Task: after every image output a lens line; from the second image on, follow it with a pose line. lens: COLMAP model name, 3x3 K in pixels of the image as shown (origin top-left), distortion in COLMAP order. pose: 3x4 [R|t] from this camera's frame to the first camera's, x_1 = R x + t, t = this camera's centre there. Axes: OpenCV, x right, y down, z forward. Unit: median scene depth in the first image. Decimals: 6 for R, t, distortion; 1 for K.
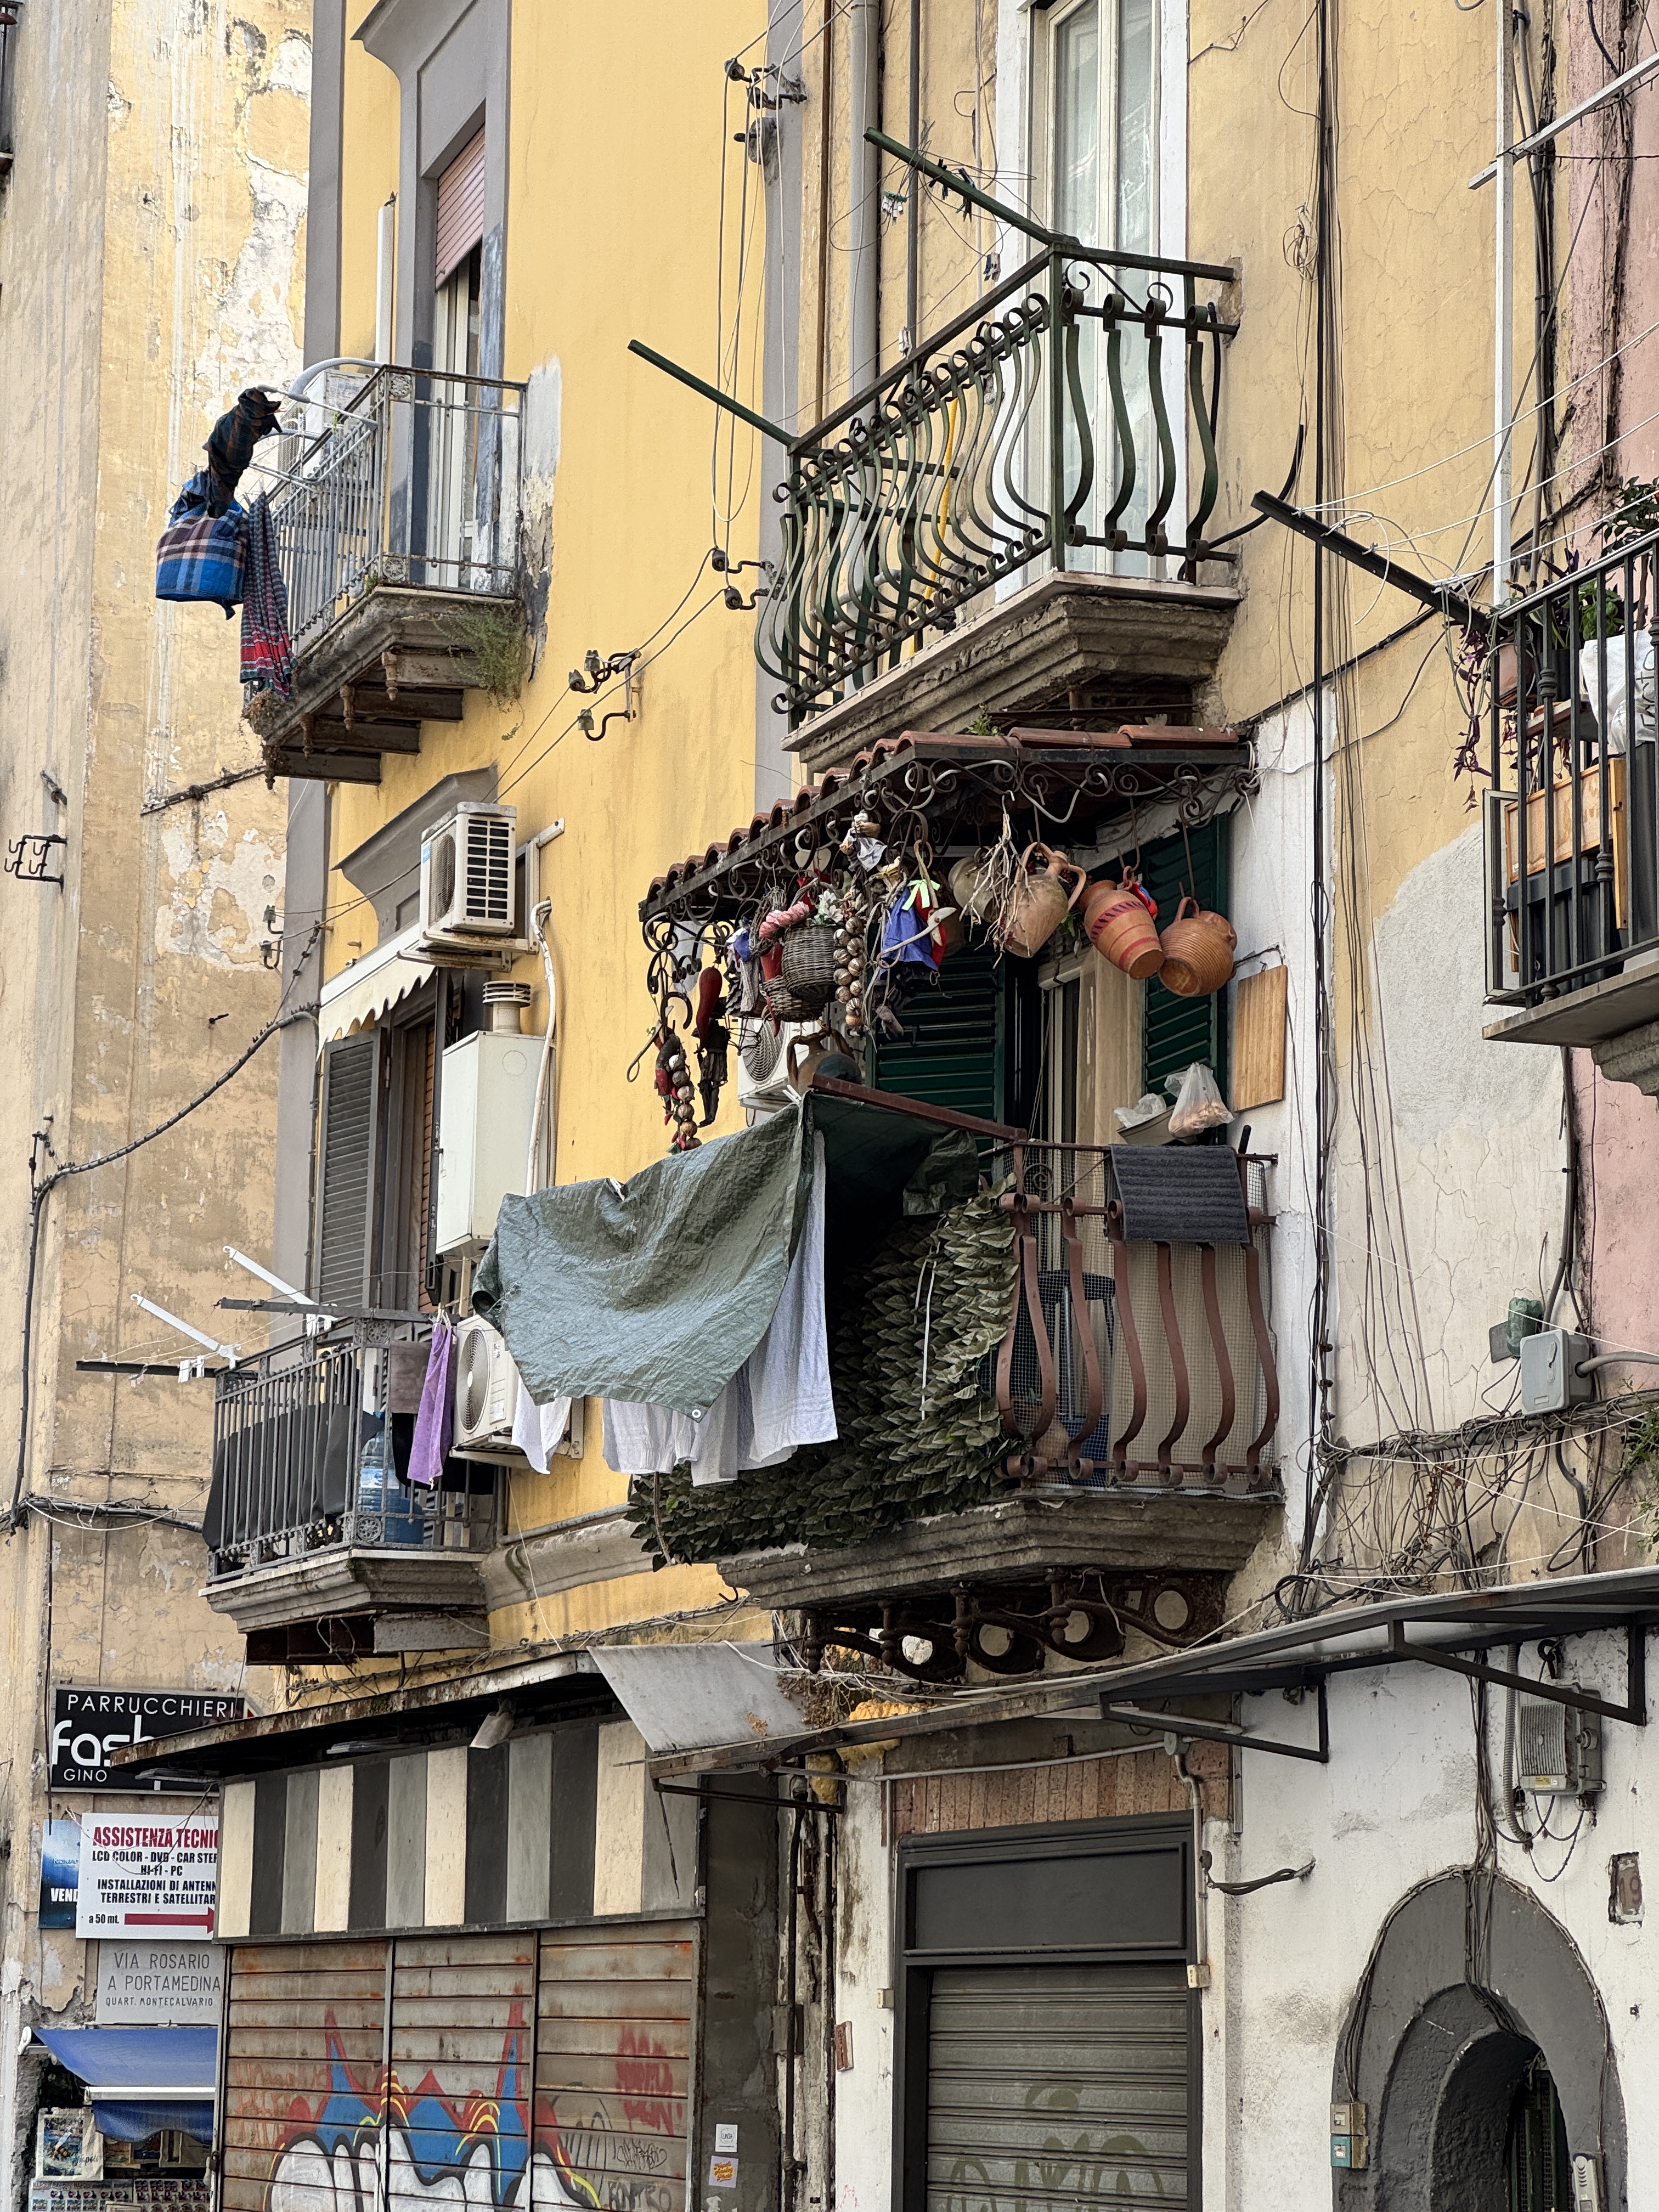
lens RADIAL K [[4928.9, 0, 830.3], [0, 4928.9, 1103.2], [0, 0, 1]] dist [0.108617, 0.000000]
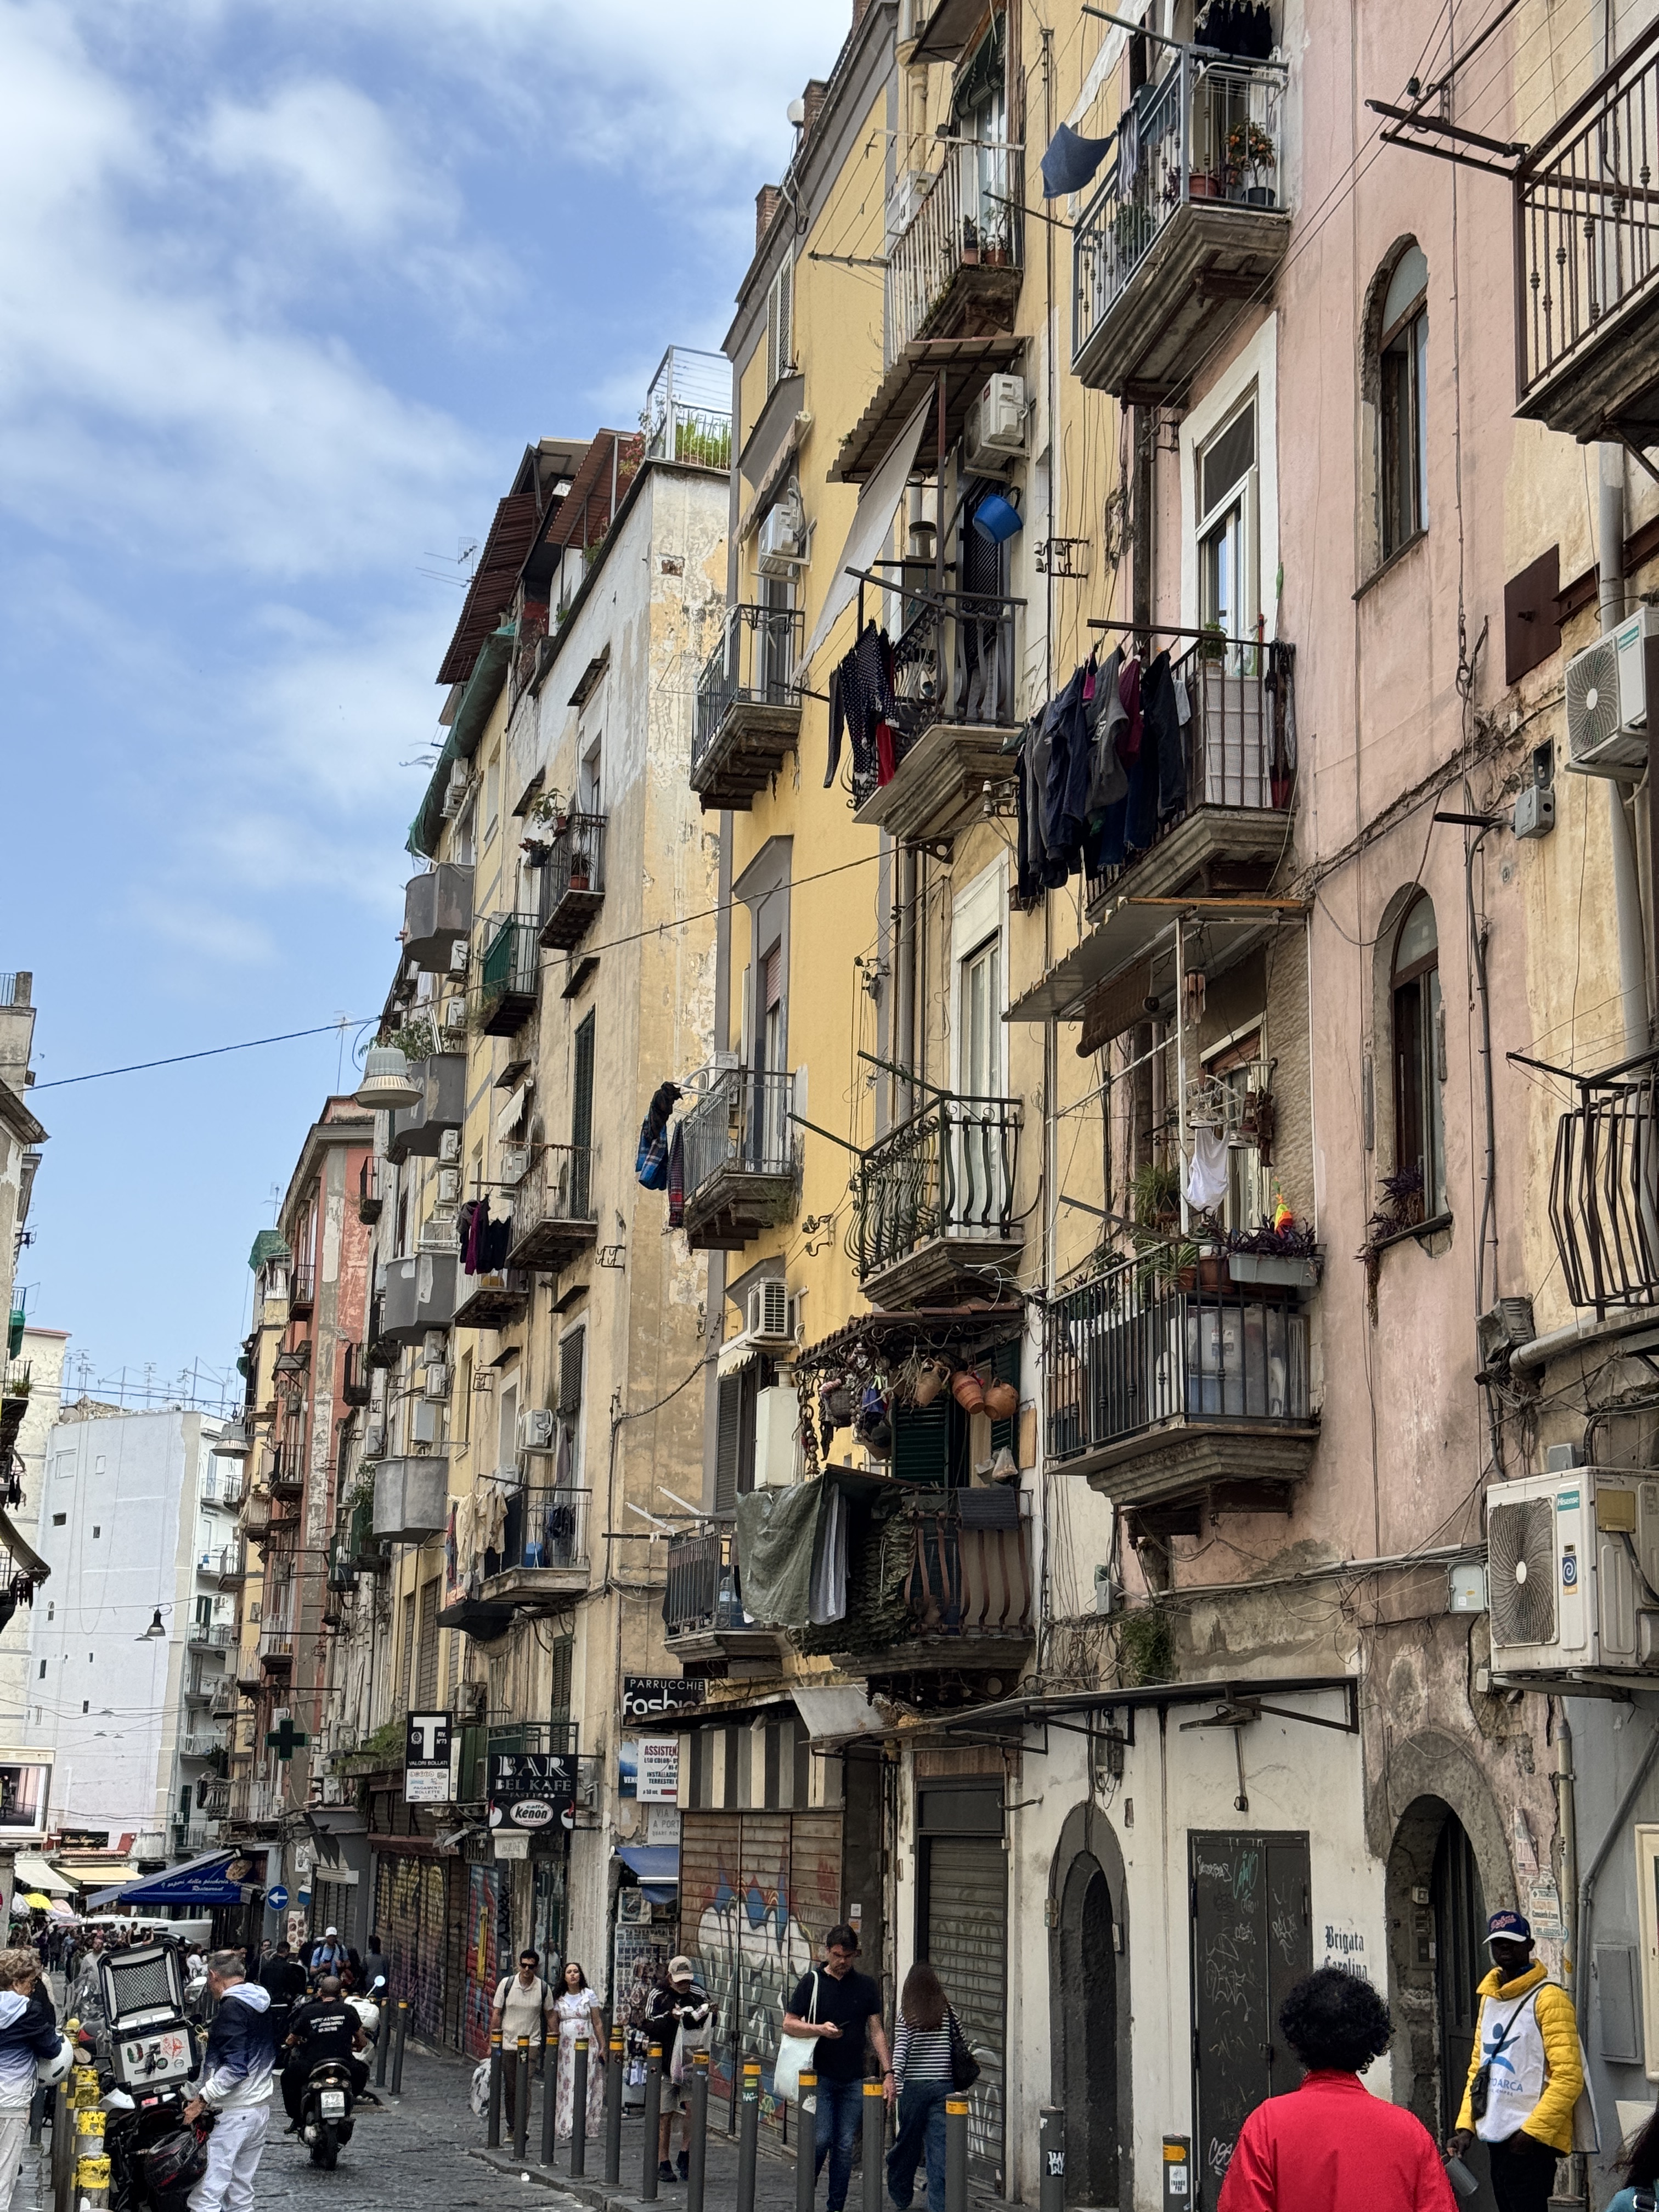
lens RADIAL K [[3097.4, 0, 826.5], [0, 3097.4, 1101.2], [0, 0, 1]] dist [-0.007598, 0.000000]
pose [[0.990731, -0.024584, -0.133592, 0.157707], [0.018404, 0.998711, -0.047296, -0.086221], [0.134582, 0.044399, 0.989907, -0.384645]]
